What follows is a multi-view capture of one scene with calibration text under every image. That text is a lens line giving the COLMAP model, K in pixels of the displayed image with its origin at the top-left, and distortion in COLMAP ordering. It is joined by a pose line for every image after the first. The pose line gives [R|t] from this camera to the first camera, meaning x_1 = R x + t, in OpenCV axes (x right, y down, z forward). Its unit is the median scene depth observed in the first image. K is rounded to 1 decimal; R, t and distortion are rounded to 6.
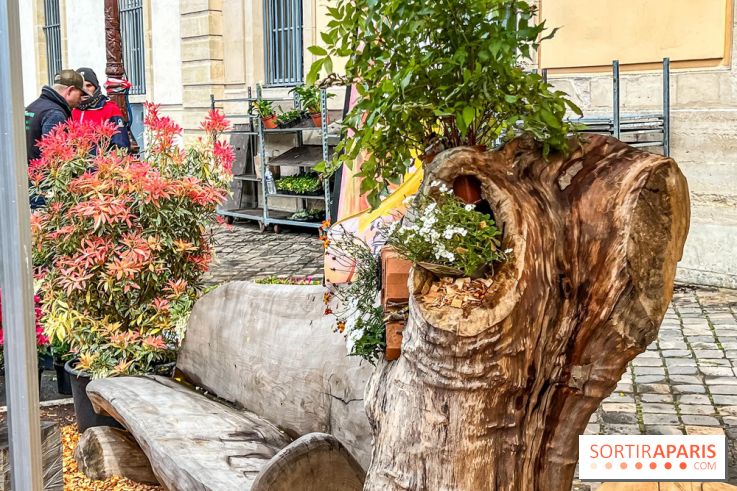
lens RADIAL K [[998.7, 0, 367.2], [0, 998.7, 250.6], [0, 0, 1]] dist [0.109328, 0.000000]
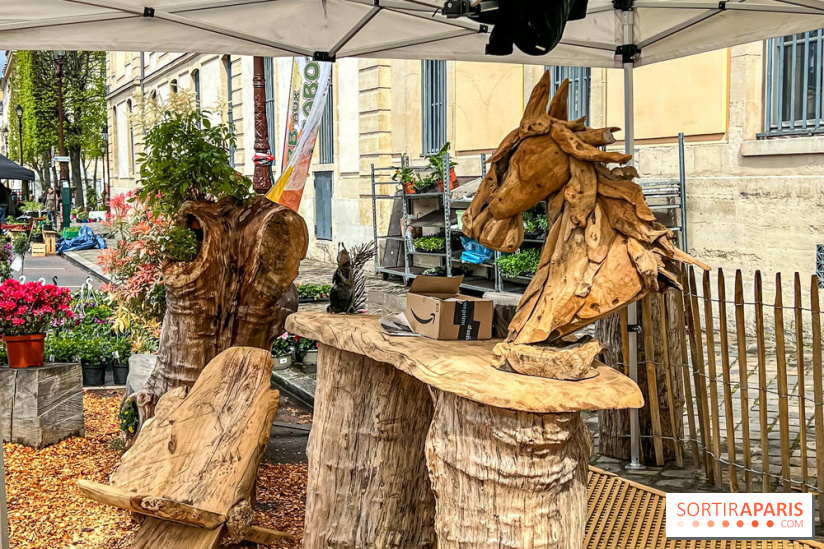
lens RADIAL K [[1116.6, 0, 413.1], [0, 1116.6, 274.9], [0, 0, 1]] dist [0.109328, 0.000000]
pose [[0.973665, 0.015193, -0.227479, 1.076463], [-0.026259, 0.998610, -0.045699, 0.146098], [0.226468, 0.050469, 0.972710, -1.178226]]
